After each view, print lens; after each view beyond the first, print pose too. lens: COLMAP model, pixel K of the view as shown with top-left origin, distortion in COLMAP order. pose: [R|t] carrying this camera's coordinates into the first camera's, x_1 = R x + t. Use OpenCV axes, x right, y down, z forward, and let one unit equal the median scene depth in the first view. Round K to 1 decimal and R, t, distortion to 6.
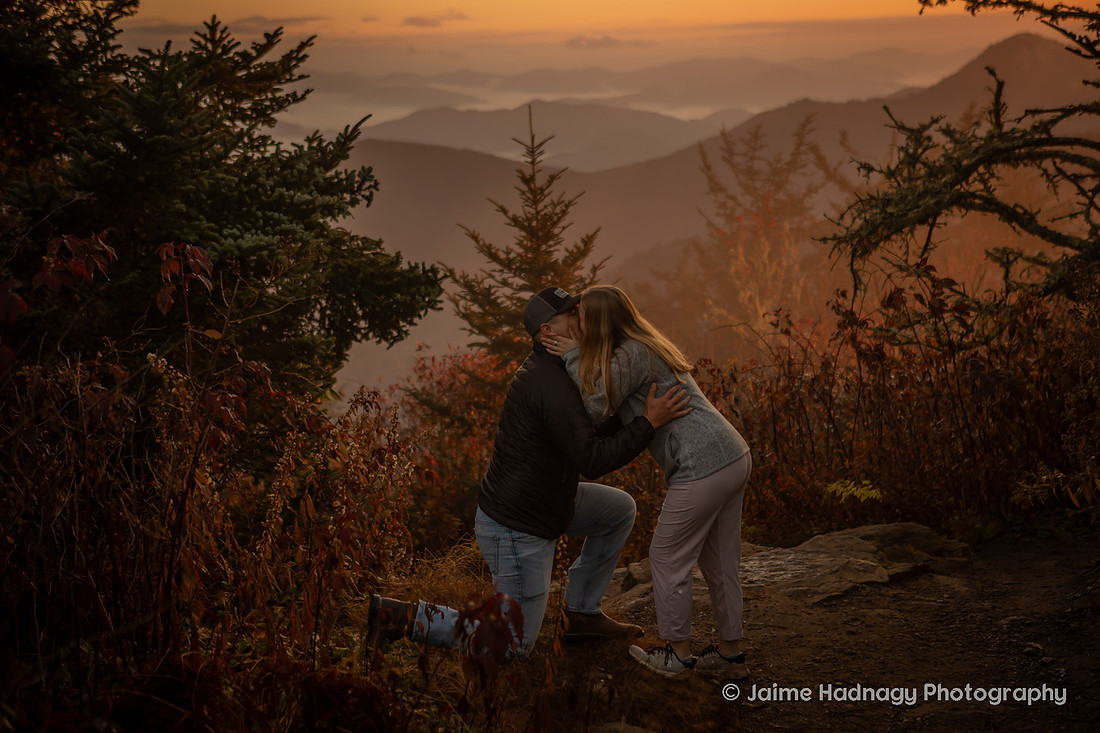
lens RADIAL K [[1750.2, 0, 558.4], [0, 1750.2, 354.7], [0, 0, 1]] dist [0.078475, 0.000000]
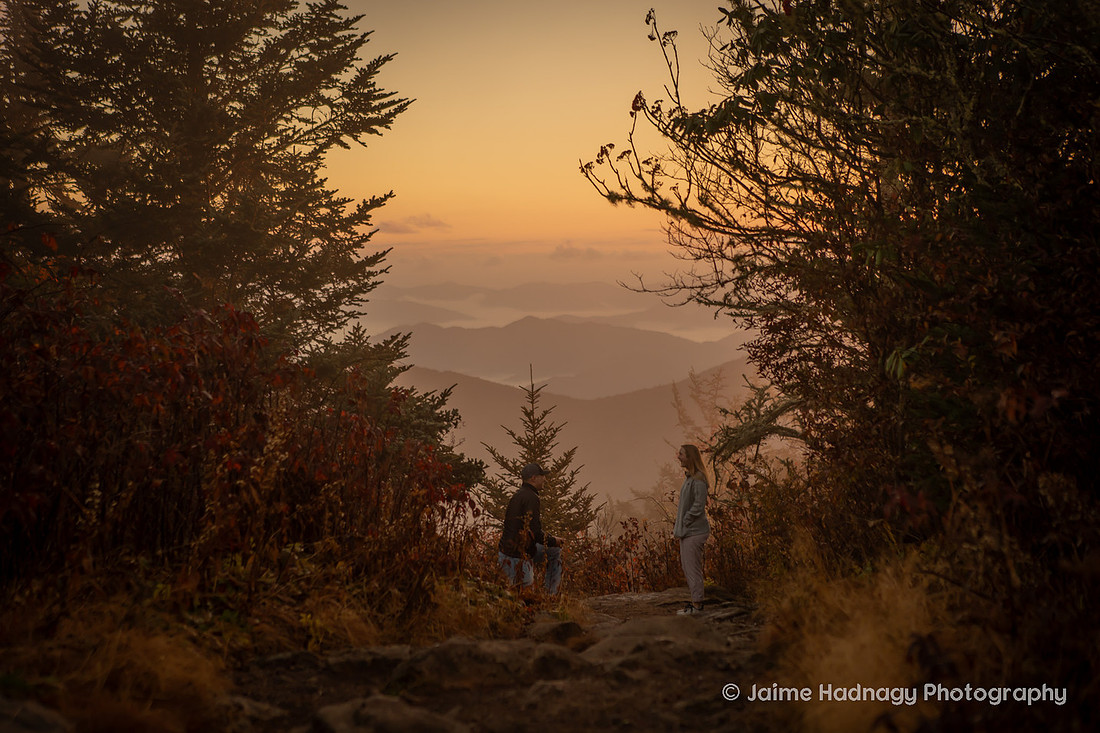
lens RADIAL K [[2043.7, 0, 555.5], [0, 2043.7, 365.5], [0, 0, 1]] dist [0.088100, 0.000000]
pose [[0.999895, 0.014453, 0.000740, 0.004986], [-0.014261, 0.992695, -0.119804, 0.099230], [-0.002466, 0.119781, 0.992797, -1.076246]]
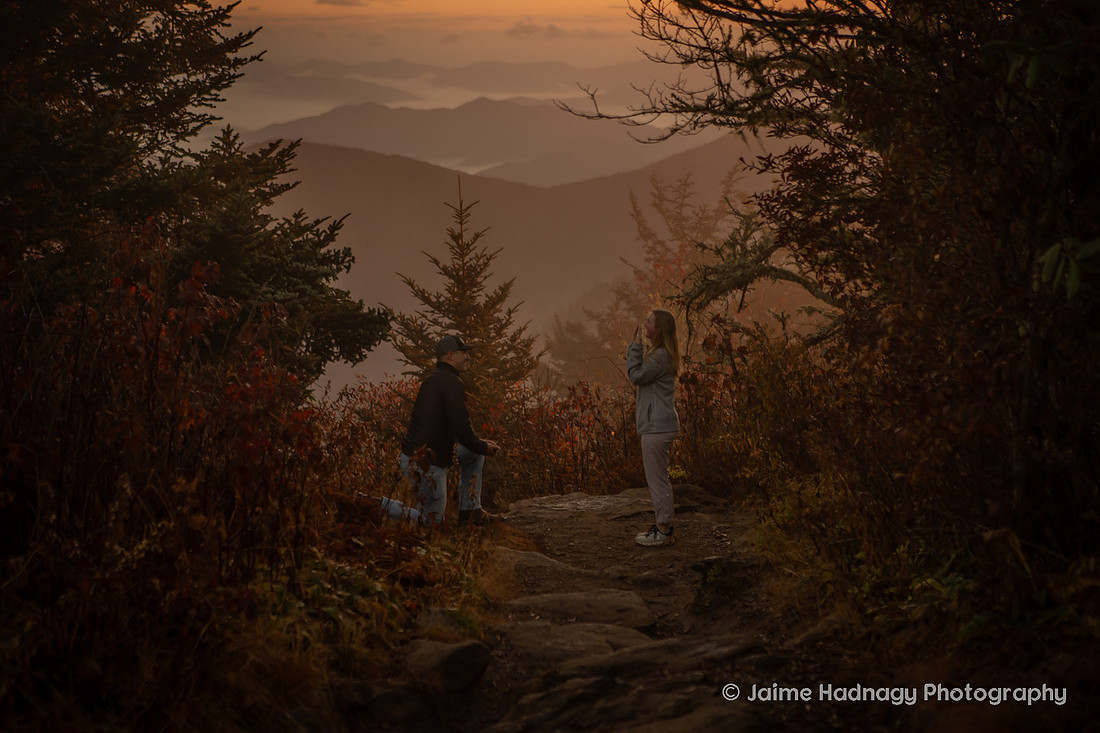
lens RADIAL K [[2125.9, 0, 547.4], [0, 2125.9, 355.3], [0, 0, 1]] dist [0.217292, 0.000000]
pose [[0.999429, 0.026153, 0.021391, 0.023221], [-0.025632, 0.999377, -0.024268, 0.023022], [-0.022013, 0.023706, 0.999477, -0.683792]]
